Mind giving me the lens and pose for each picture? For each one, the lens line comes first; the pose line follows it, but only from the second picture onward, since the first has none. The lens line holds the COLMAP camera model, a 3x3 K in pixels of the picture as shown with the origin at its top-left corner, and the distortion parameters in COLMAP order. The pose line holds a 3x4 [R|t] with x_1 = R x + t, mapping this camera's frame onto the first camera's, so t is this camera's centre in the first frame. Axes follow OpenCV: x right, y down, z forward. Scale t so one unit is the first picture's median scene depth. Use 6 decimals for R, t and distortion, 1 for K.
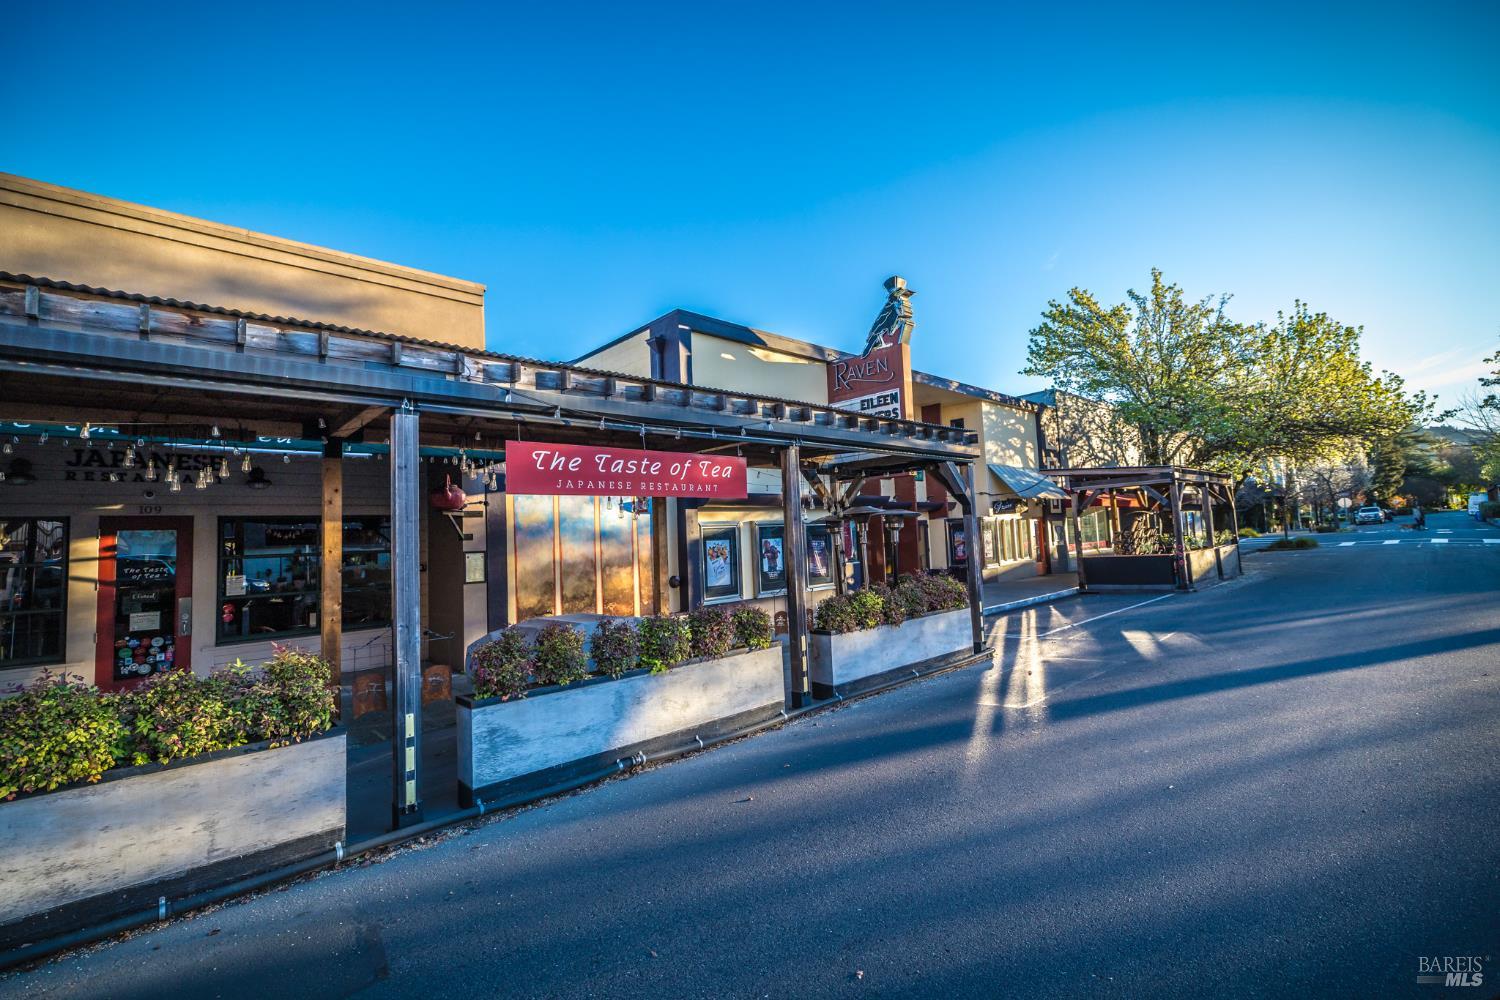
lens RADIAL K [[646.6, 0, 754.2], [0, 646.6, 495.6], [0, 0, 1]] dist [0.004074, 0.000226]
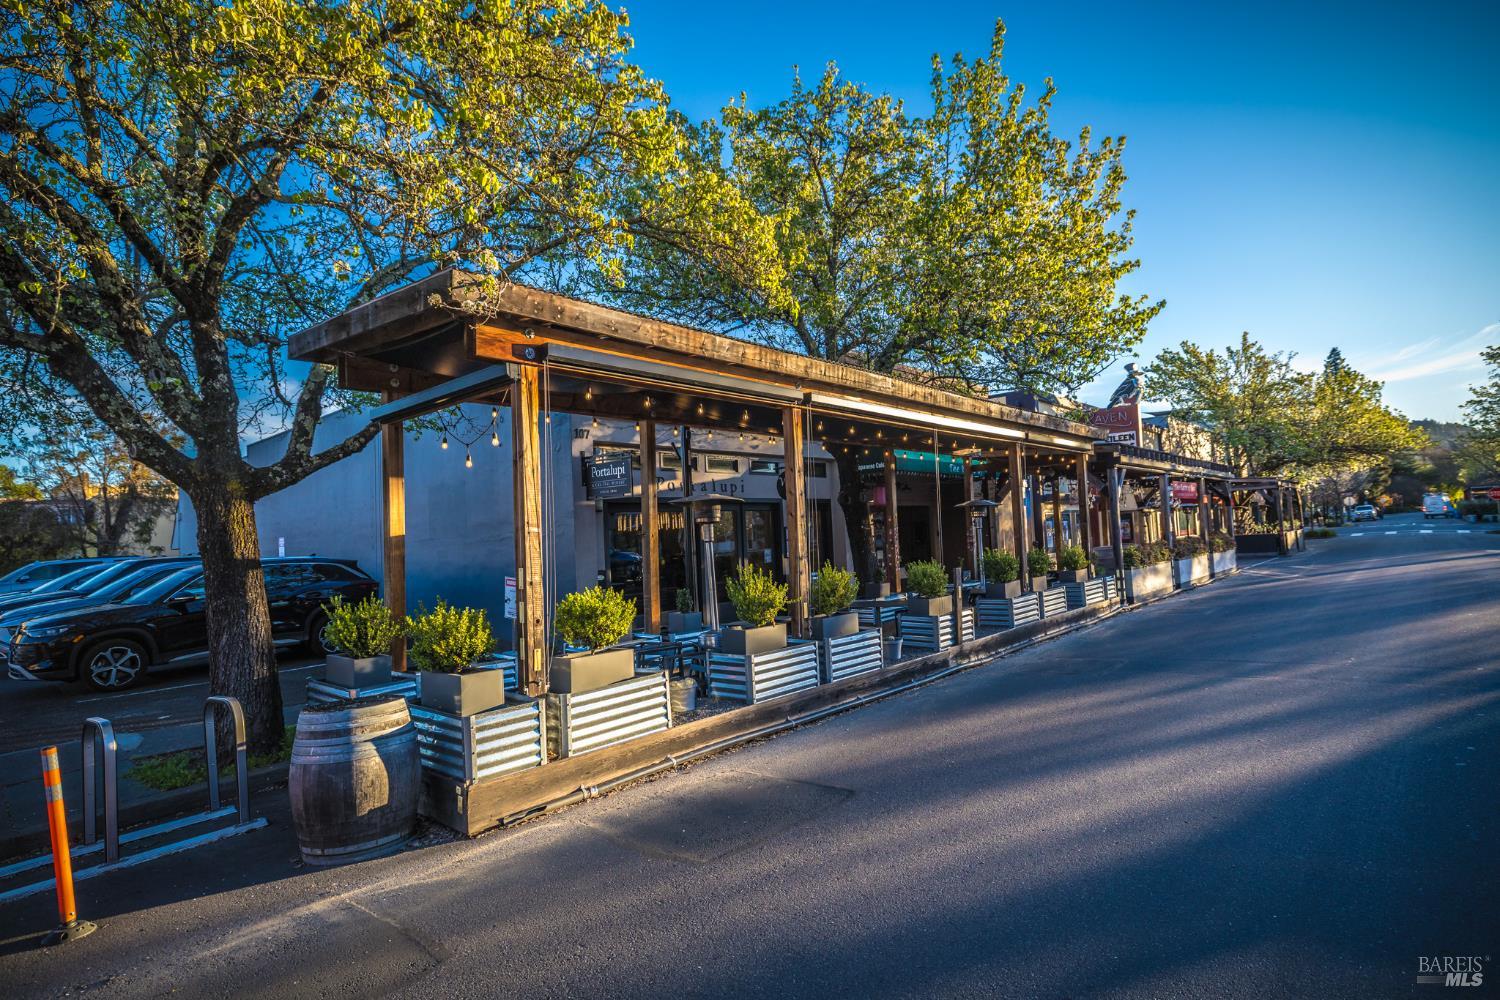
lens RADIAL K [[768.0, 0, 747.6], [0, 768.0, 504.8], [0, 0, 1]] dist [0.007095, 0.000988]
pose [[0.995400, 0.005126, 0.095671, -0.525277], [-0.007093, 0.999770, 0.020229, -0.005302], [-0.095545, -0.020815, 0.995207, -0.481835]]
